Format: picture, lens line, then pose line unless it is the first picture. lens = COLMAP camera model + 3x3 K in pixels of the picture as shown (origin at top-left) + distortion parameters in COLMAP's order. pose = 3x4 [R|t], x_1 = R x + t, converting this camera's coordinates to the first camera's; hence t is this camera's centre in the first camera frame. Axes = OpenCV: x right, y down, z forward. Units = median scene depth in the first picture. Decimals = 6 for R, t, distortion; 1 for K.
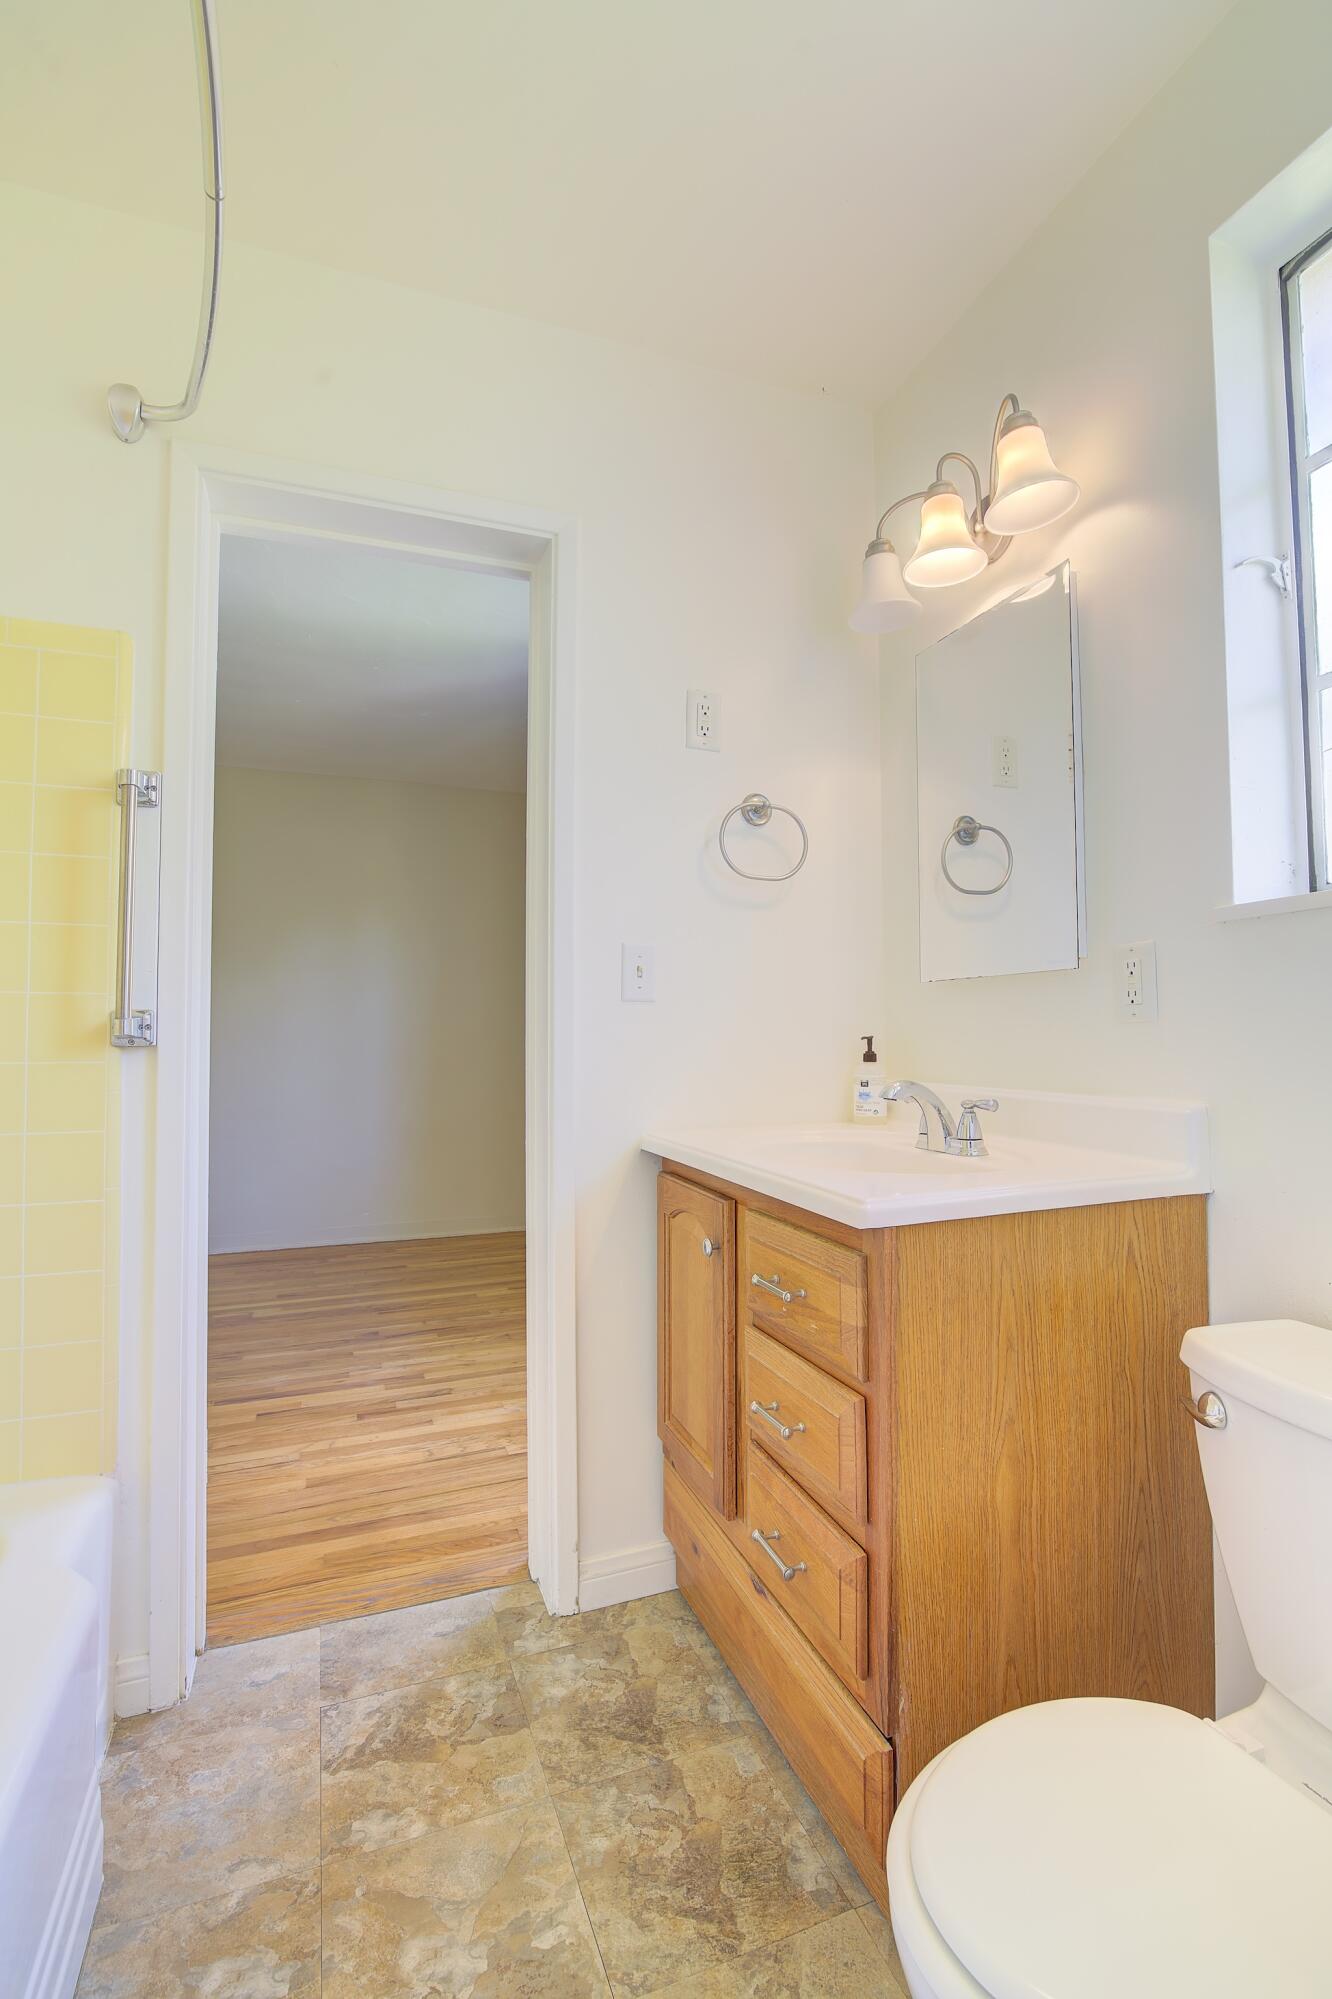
lens RADIAL K [[909.6, 0, 650.2], [0, 909.6, 997.8], [0, 0, 1]] dist [-0.015896, 0.001218]
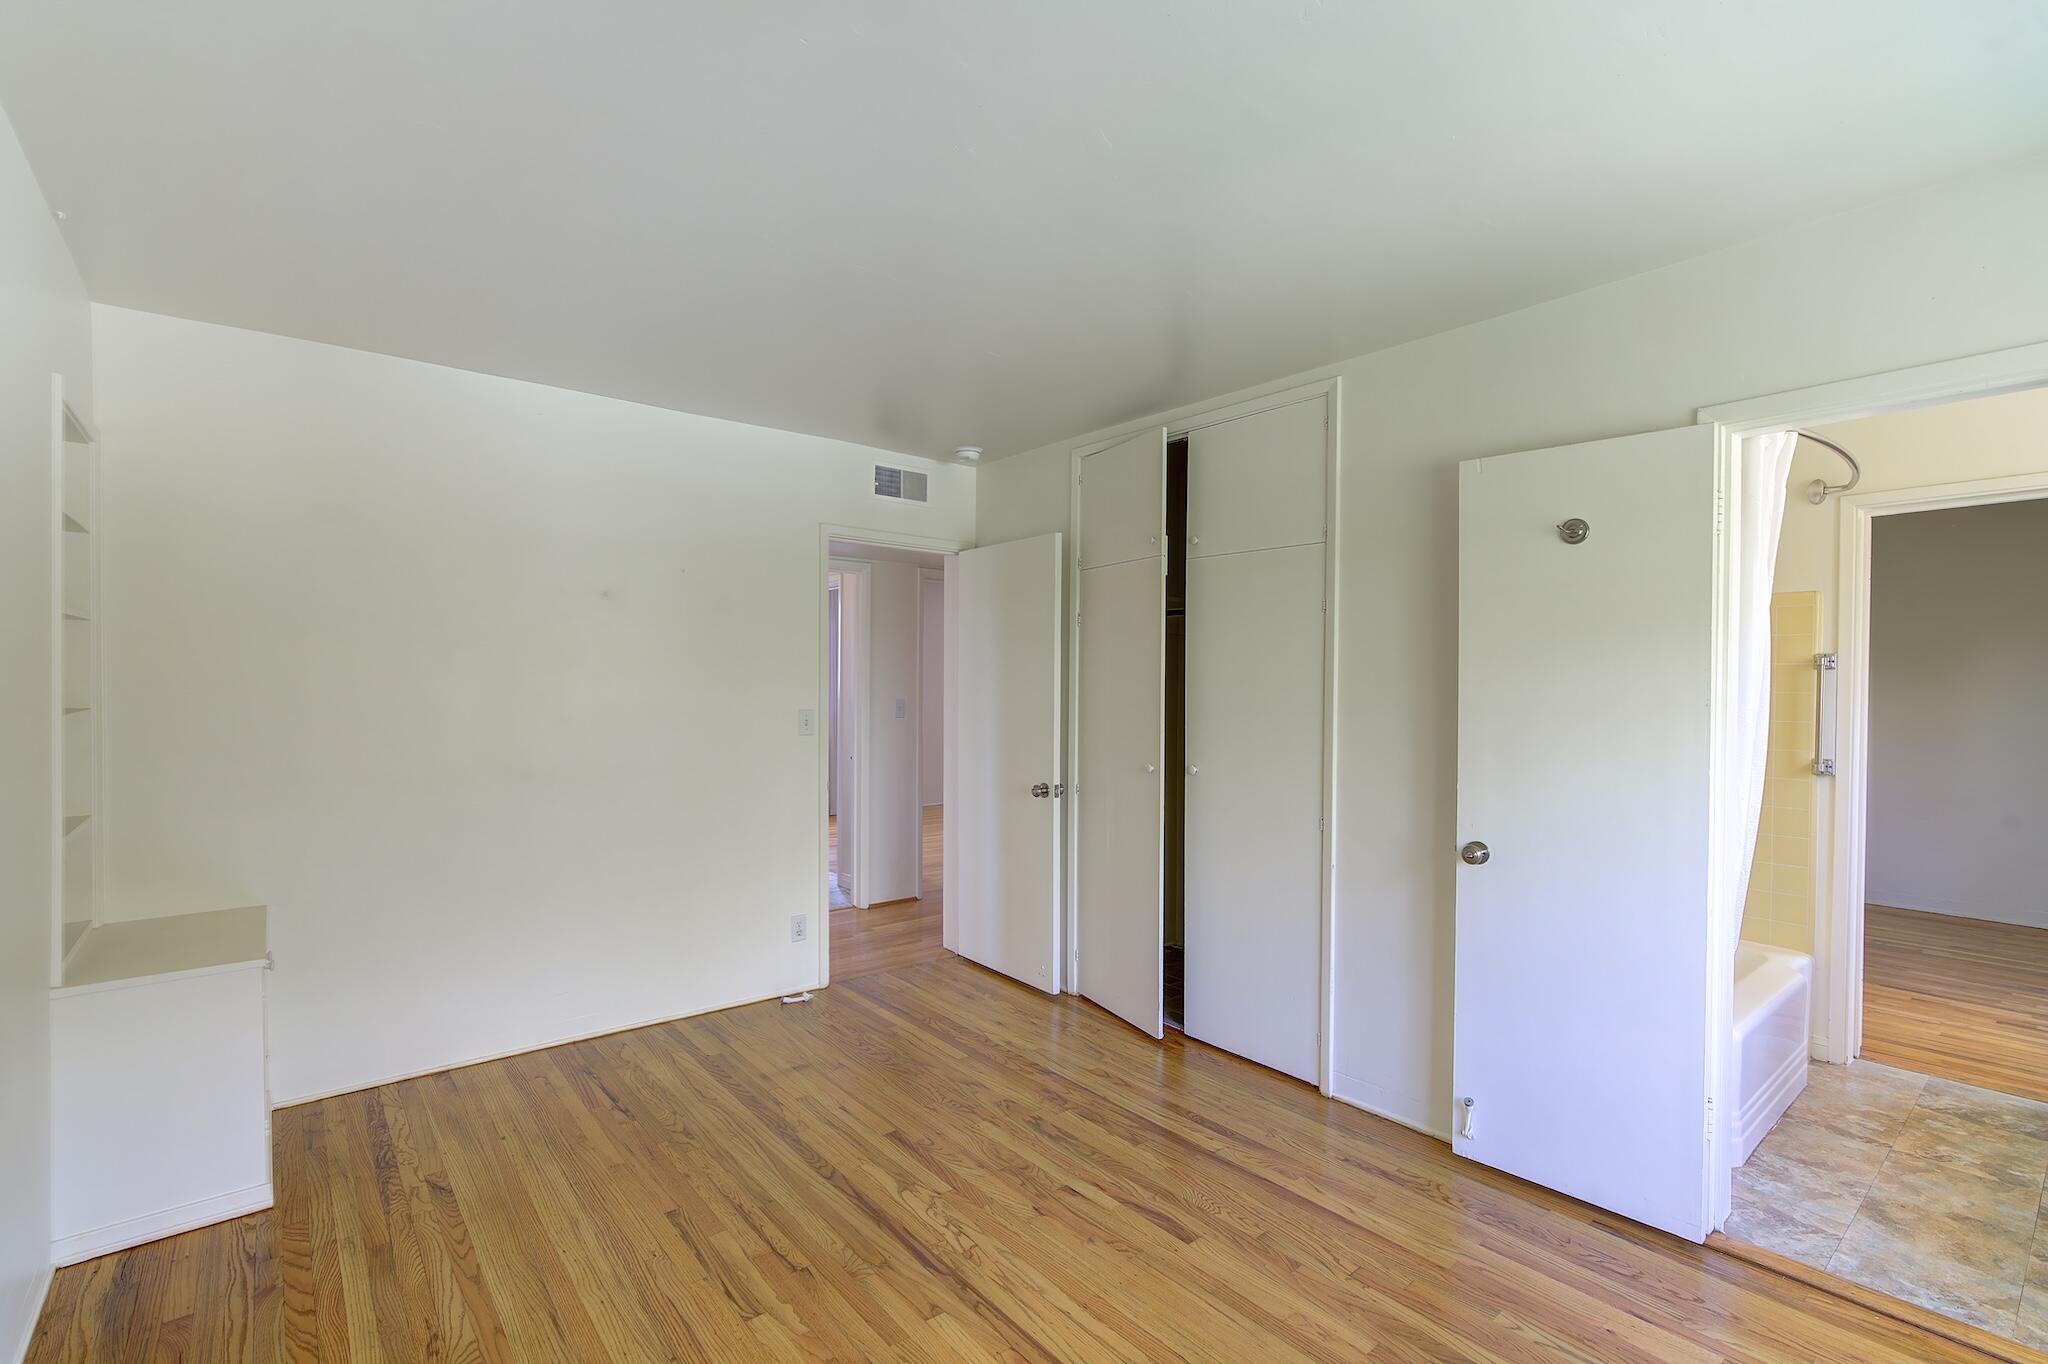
lens RADIAL K [[931.9, 0, 996.9], [0, 931.9, 684.9], [0, 0, 1]] dist [-0.015896, 0.001218]
pose [[0.319966, 0.019359, -0.947231, 0.967314], [0.031347, 0.999027, 0.031007, -0.308737], [0.946910, -0.039614, 0.319048, -1.723013]]
